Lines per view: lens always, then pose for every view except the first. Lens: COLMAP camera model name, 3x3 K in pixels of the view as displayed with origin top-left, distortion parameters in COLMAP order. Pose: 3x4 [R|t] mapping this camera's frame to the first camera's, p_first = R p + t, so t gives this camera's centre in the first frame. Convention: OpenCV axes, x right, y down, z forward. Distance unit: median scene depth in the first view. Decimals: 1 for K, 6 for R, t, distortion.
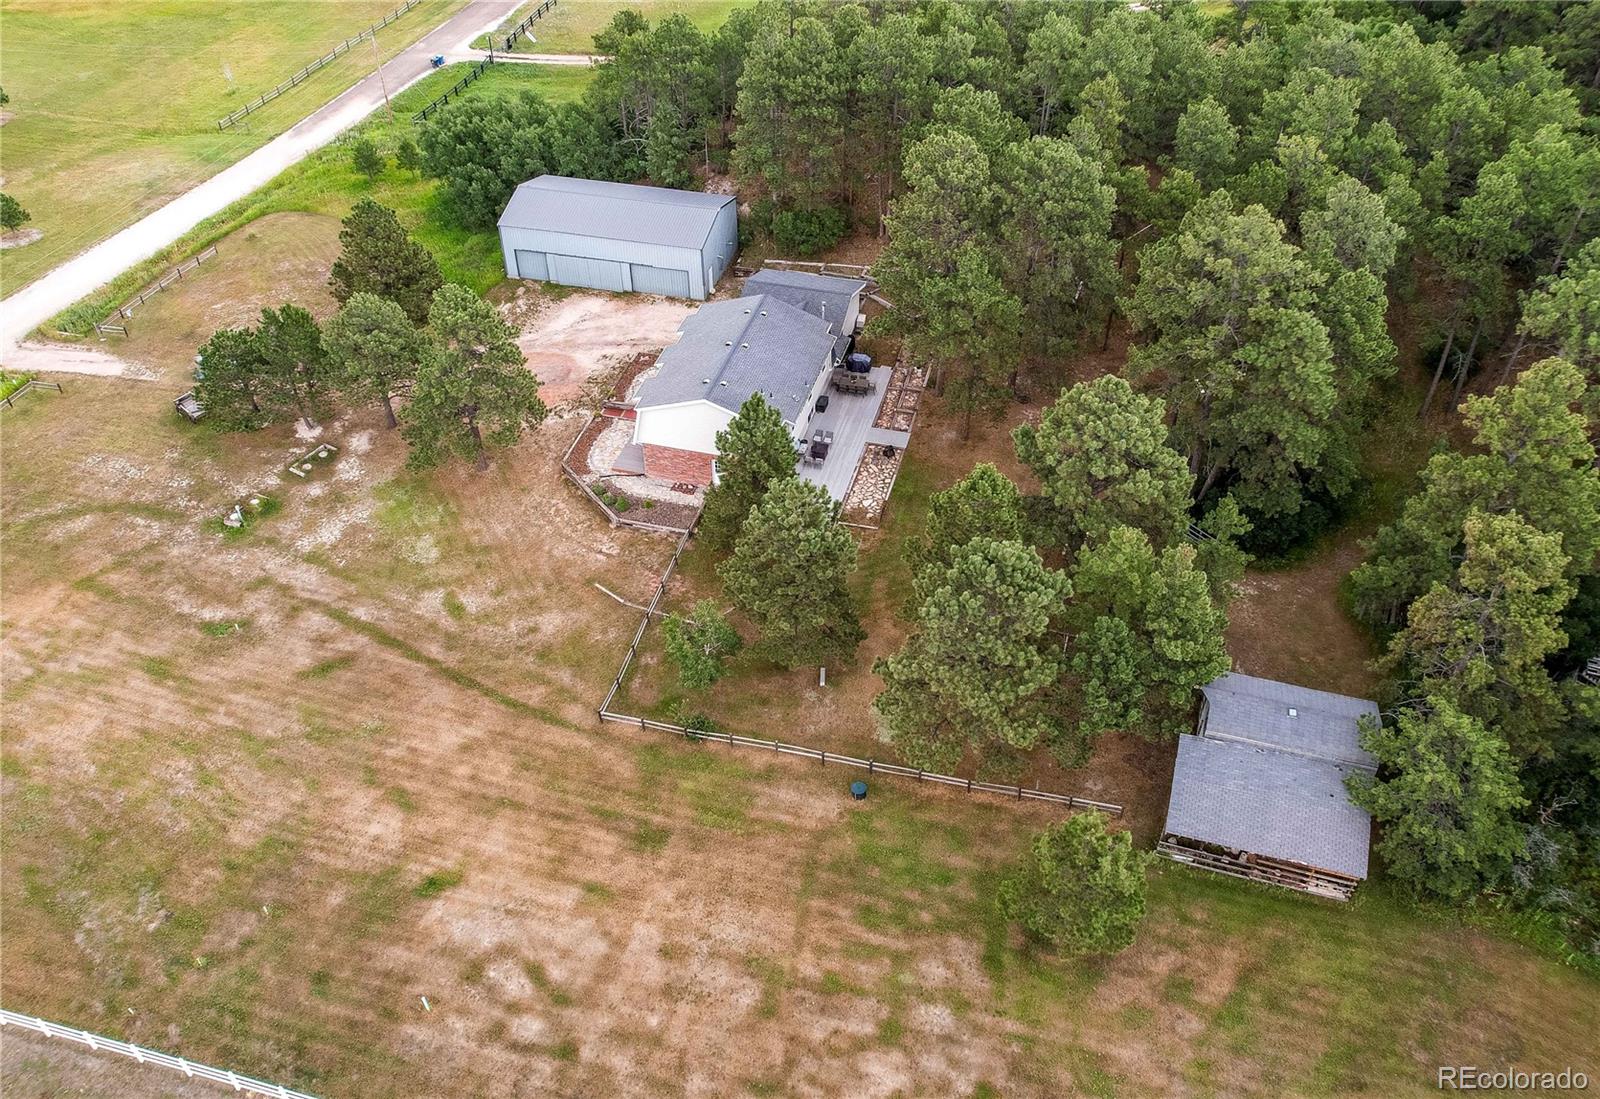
lens RADIAL K [[1244.8, 0, 800.0], [0, 1244.8, 549.5], [0, 0, 1]] dist [-0.047454, 0.036113]
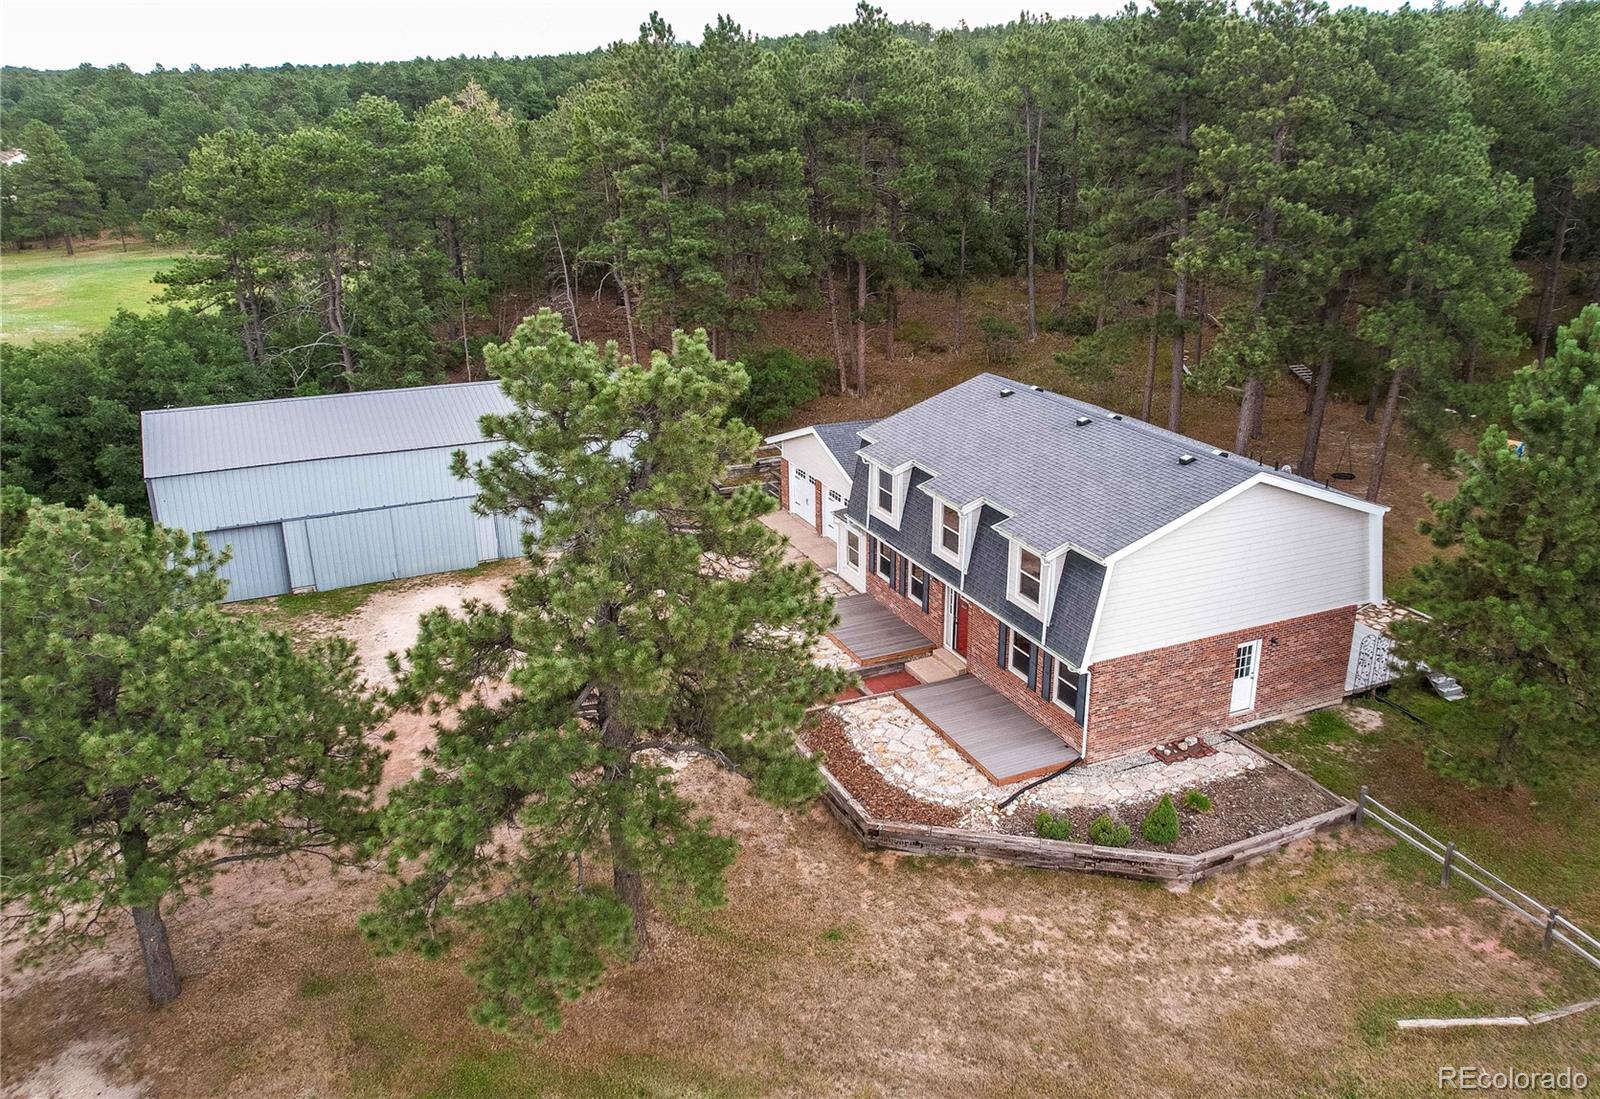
lens RADIAL K [[1244.8, 0, 800.0], [0, 1244.8, 549.5], [0, 0, 1]] dist [-0.047454, 0.036113]
pose [[0.756591, -0.210199, 0.619182, -0.552510], [0.433699, 0.869979, -0.234607, -0.086307], [-0.489361, 0.446040, 0.749382, 0.976213]]
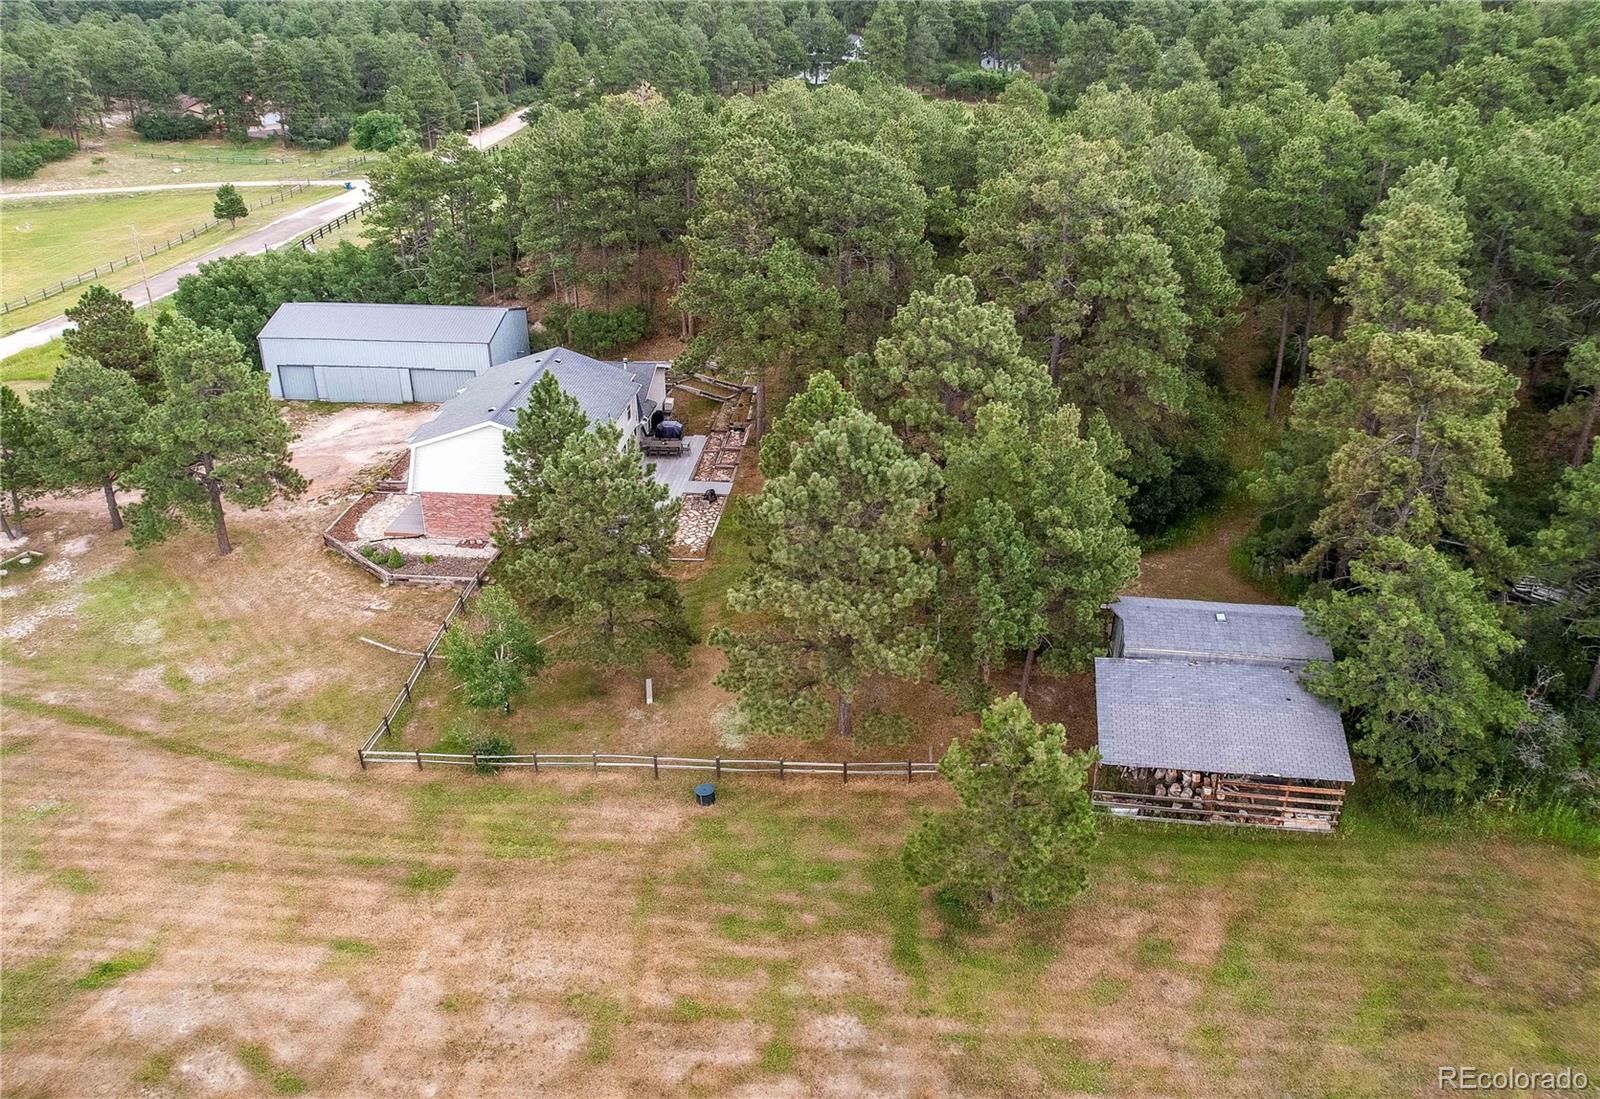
lens RADIAL K [[1244.8, 0, 800.0], [0, 1244.8, 549.5], [0, 0, 1]] dist [-0.047454, 0.036113]
pose [[0.986457, -0.066188, 0.150069, -0.000038], [0.104410, 0.959036, -0.263342, 0.265421], [-0.126492, 0.275445, 0.952959, 0.224266]]
